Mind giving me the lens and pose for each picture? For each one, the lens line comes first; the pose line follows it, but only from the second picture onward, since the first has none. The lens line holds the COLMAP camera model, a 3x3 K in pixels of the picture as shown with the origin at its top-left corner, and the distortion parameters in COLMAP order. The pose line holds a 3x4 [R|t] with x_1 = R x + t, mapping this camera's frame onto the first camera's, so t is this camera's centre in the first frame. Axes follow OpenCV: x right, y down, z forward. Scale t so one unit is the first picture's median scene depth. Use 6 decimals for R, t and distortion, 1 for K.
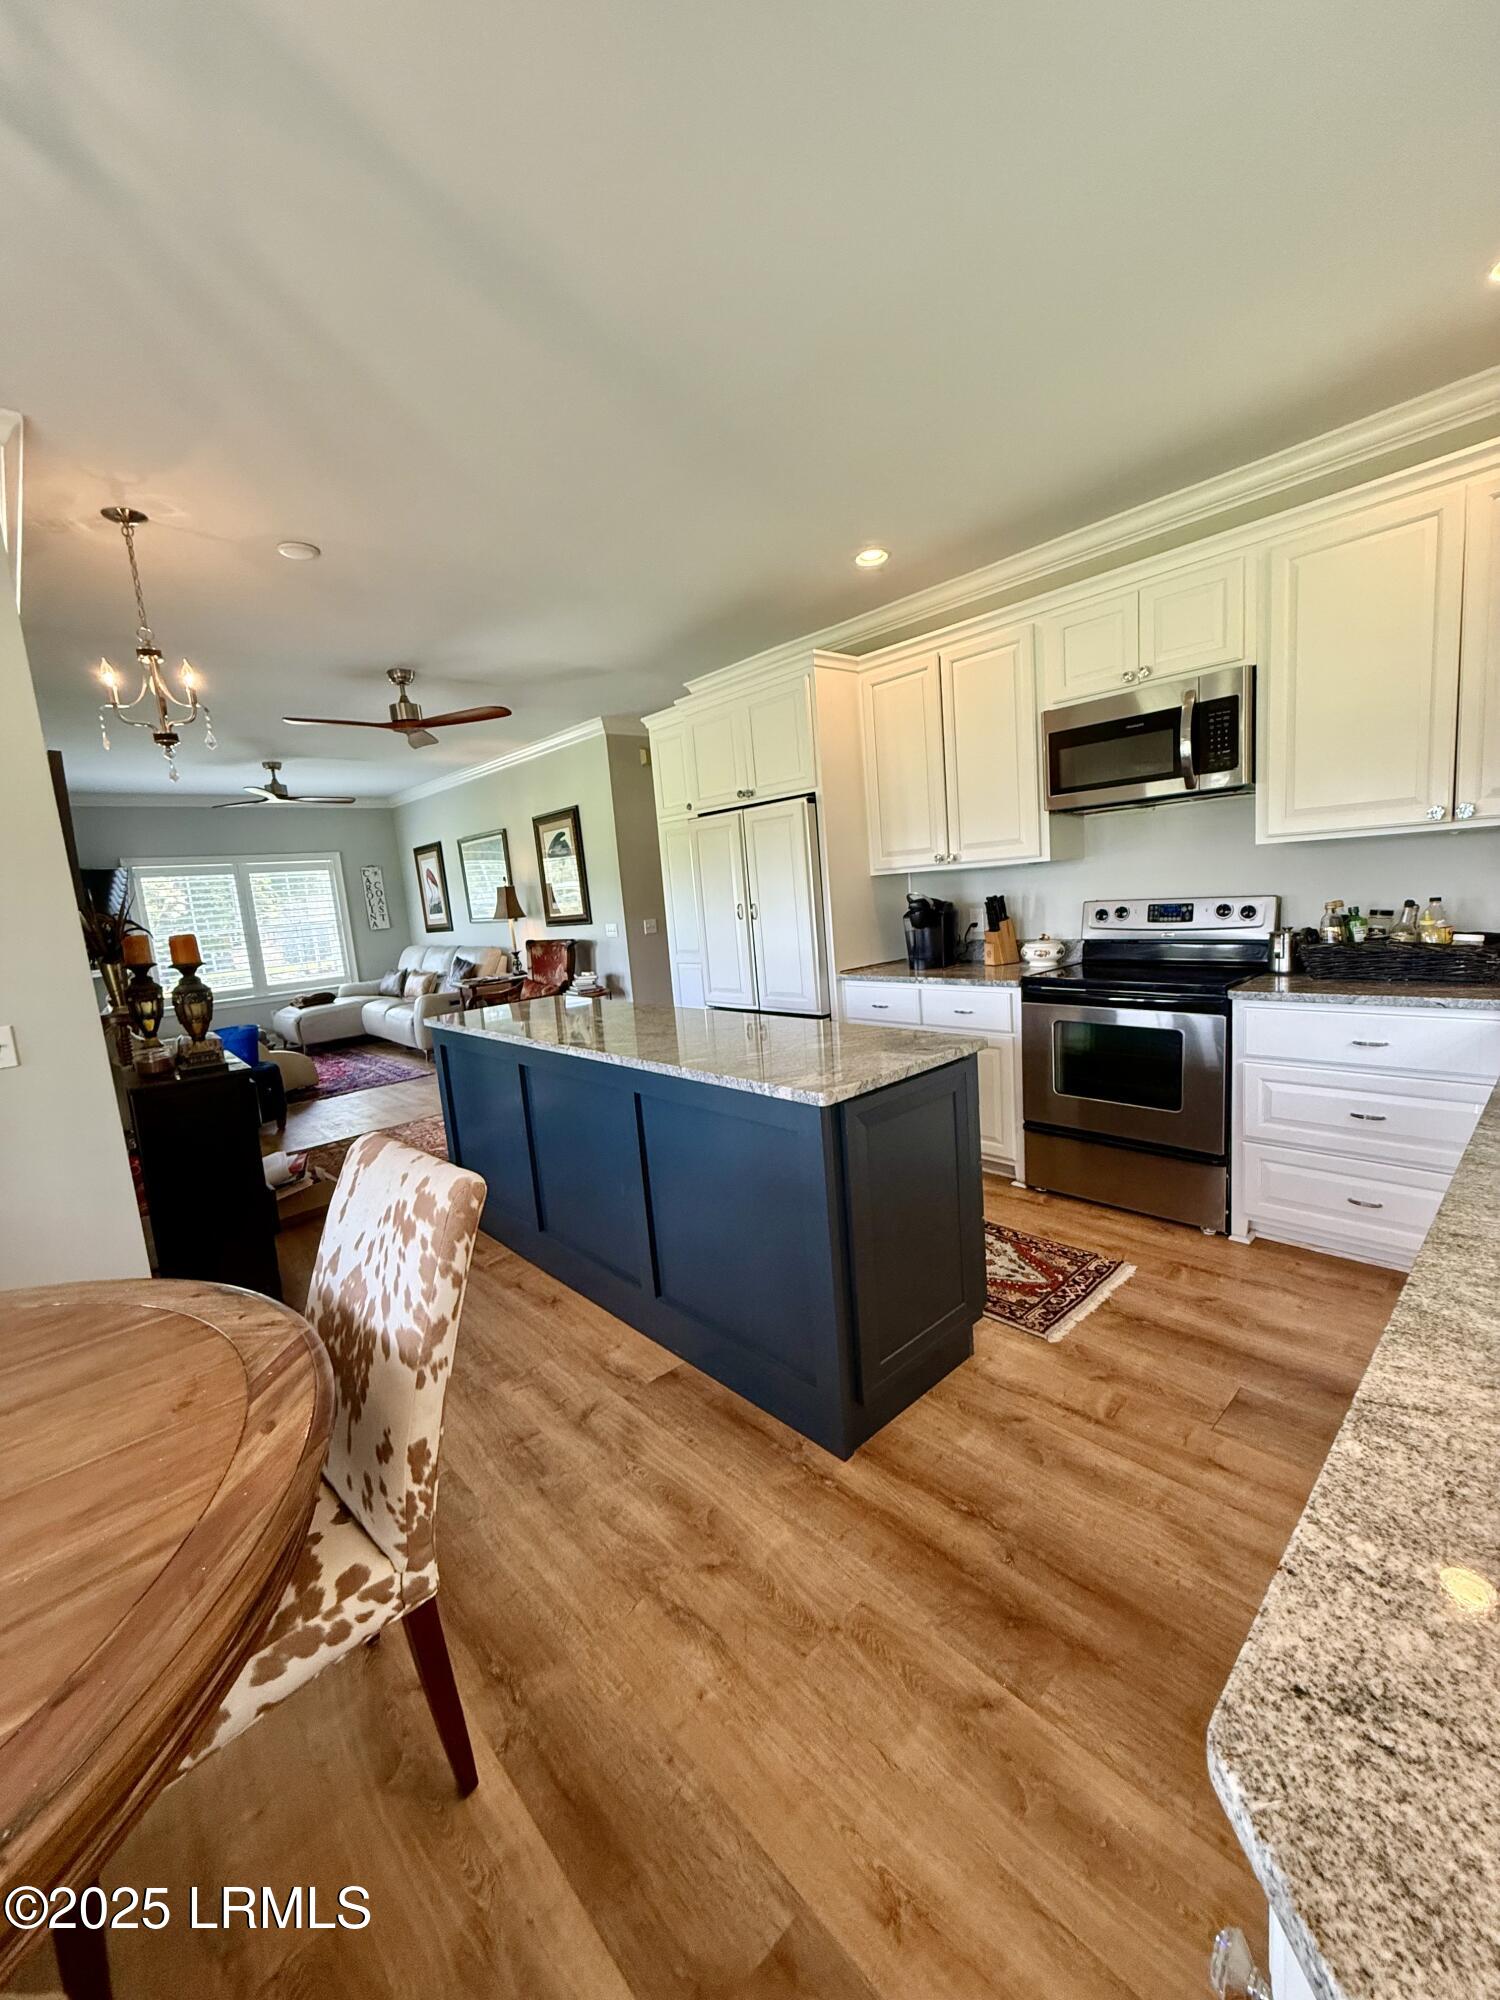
lens RADIAL K [[797.5, 0, 756.8], [0, 797.5, 1000.2], [0, 0, 1]] dist [-0.001777, 0.000195]
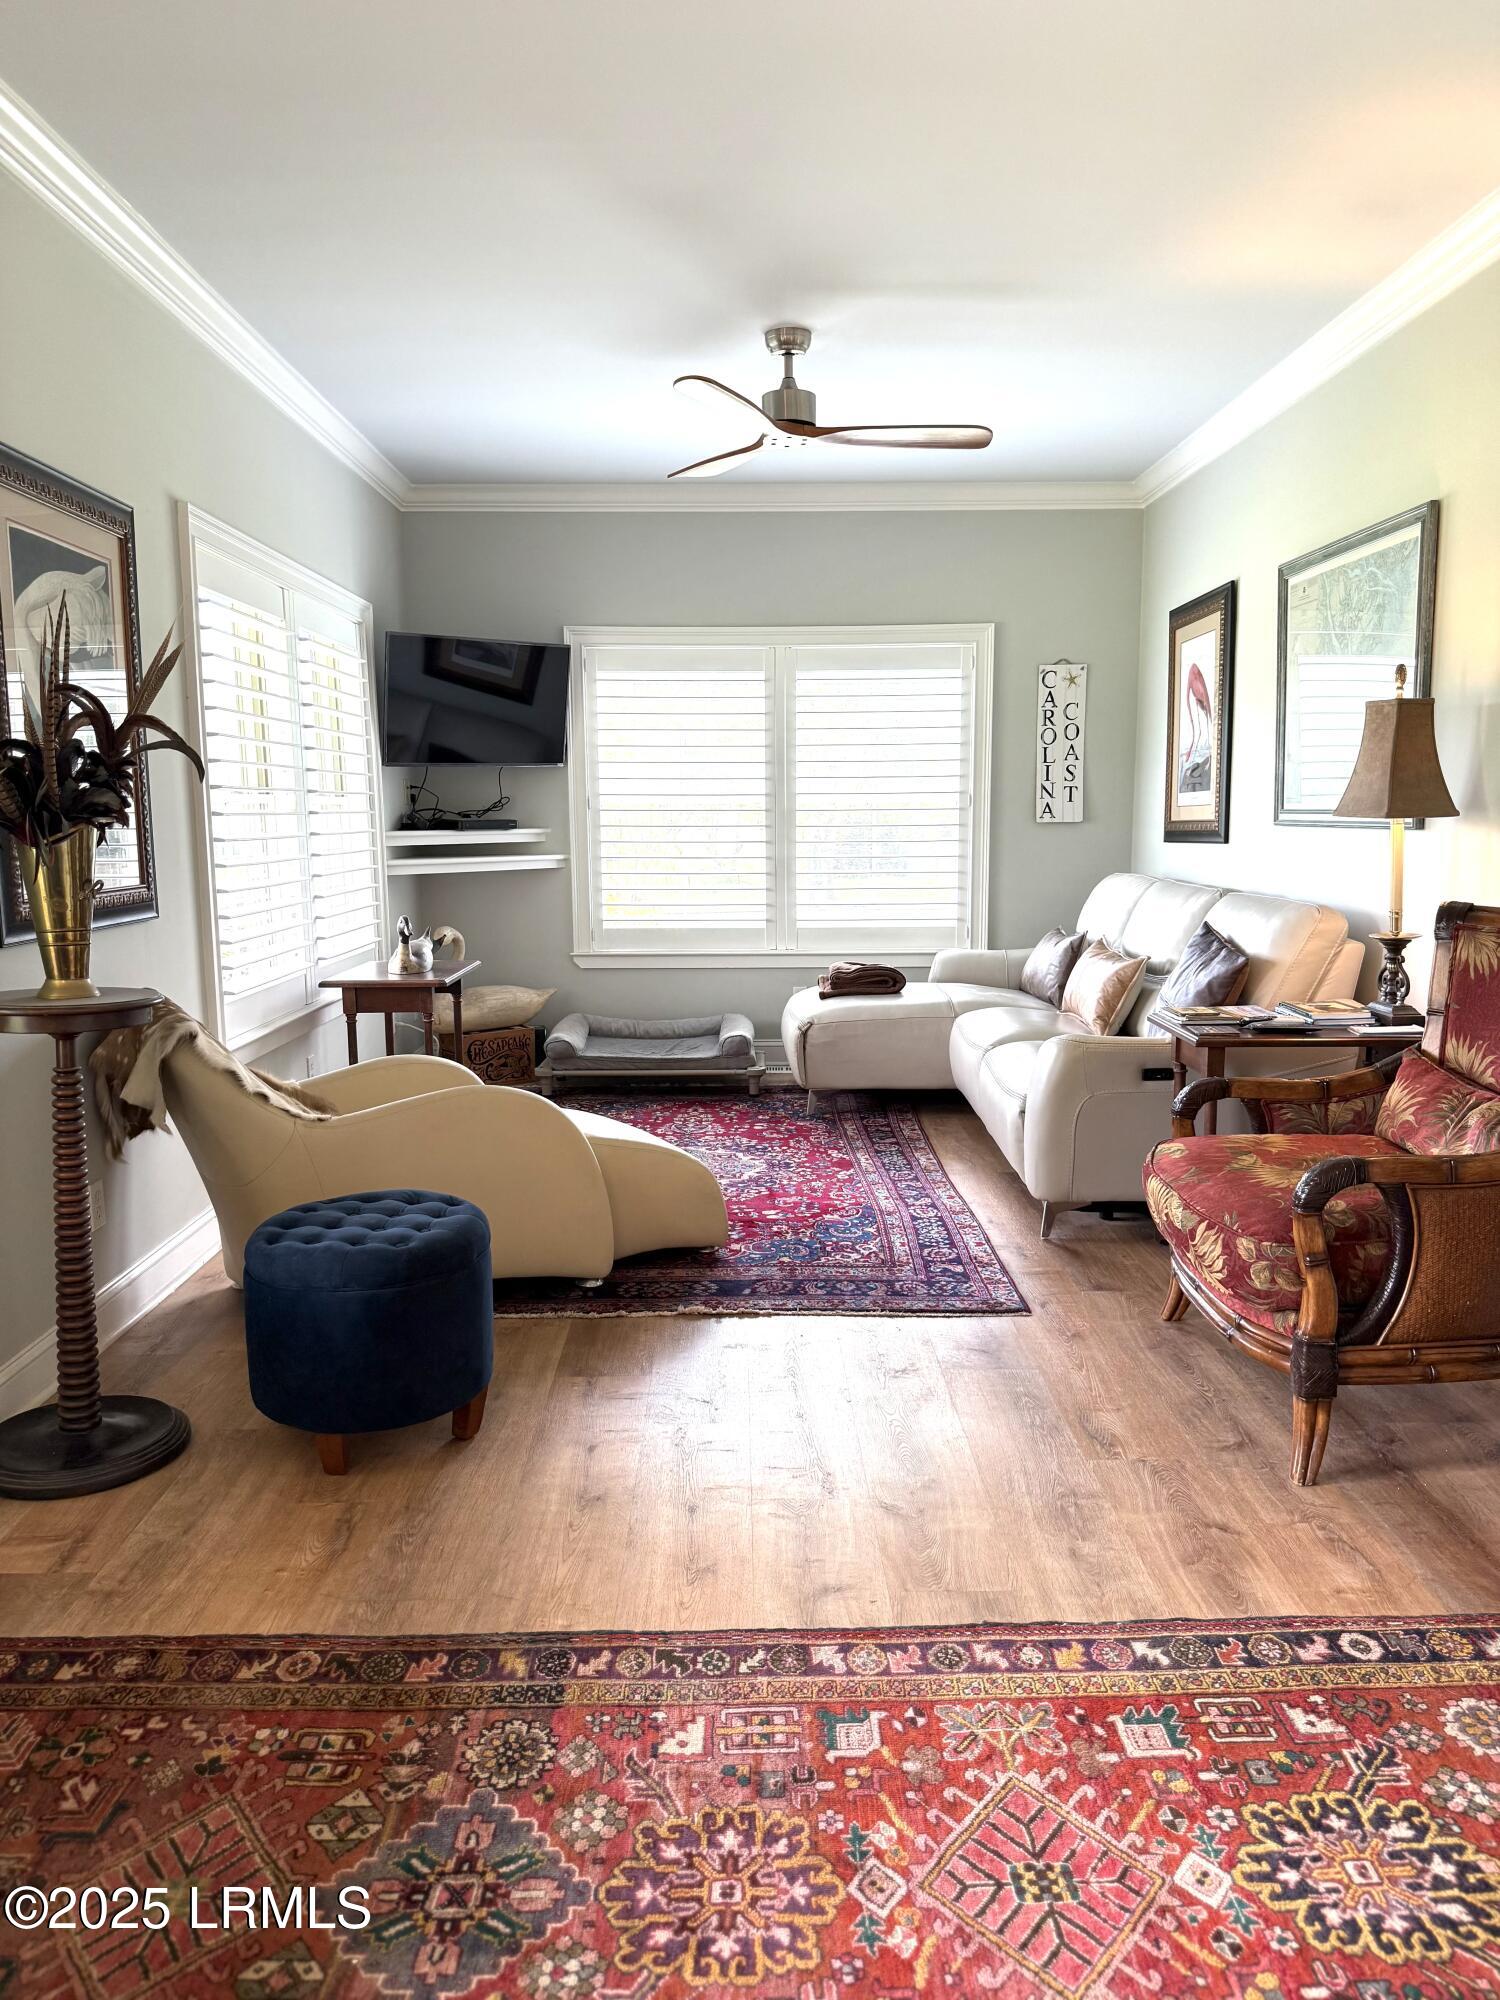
lens RADIAL K [[1405.2, 0, 750.0], [0, 1405.2, 1000.0], [0, 0, 1]] dist [0.003963, -0.009989]
pose [[0.734360, 0.164474, -0.658531, -0.127351], [-0.149589, 0.985560, 0.079338, -0.039639], [0.662071, 0.040246, 0.748359, 0.436951]]
